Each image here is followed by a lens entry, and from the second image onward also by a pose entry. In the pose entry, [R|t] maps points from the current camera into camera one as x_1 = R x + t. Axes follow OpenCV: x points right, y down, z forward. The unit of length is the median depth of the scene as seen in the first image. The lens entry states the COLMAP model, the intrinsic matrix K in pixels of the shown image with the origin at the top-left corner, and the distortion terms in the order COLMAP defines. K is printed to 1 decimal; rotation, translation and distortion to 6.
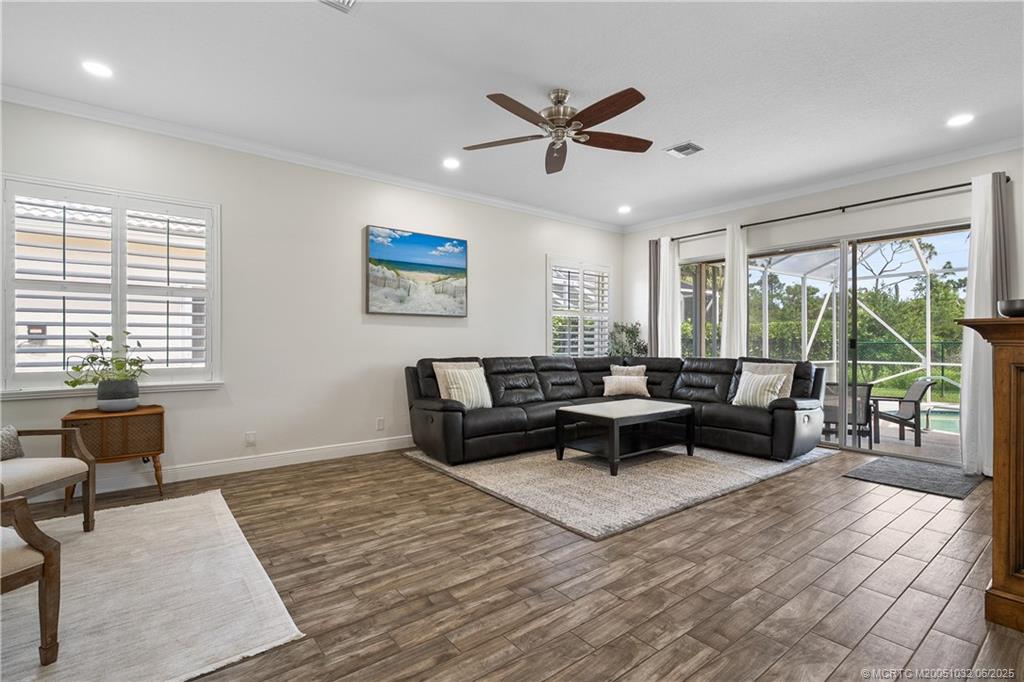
lens RADIAL K [[460.3, 0, 516.1], [0, 460.3, 347.6], [0, 0, 1]] dist [-0.002601, -0.000048]
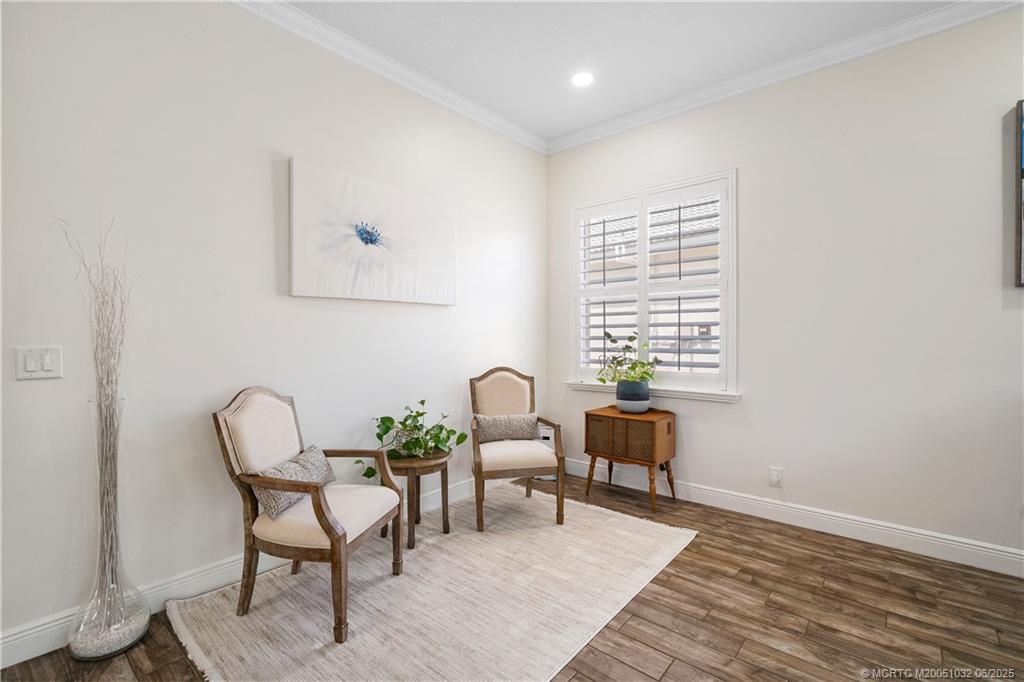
lens RADIAL K [[460.3, 0, 509.1], [0, 460.3, 338.1], [0, 0, 1]] dist [-0.002601, -0.000048]
pose [[0.197964, 0.003491, -0.980203, 0.066958], [-0.013194, 0.999913, 0.000897, -0.020978], [0.980121, 0.012755, 0.197993, 0.582571]]
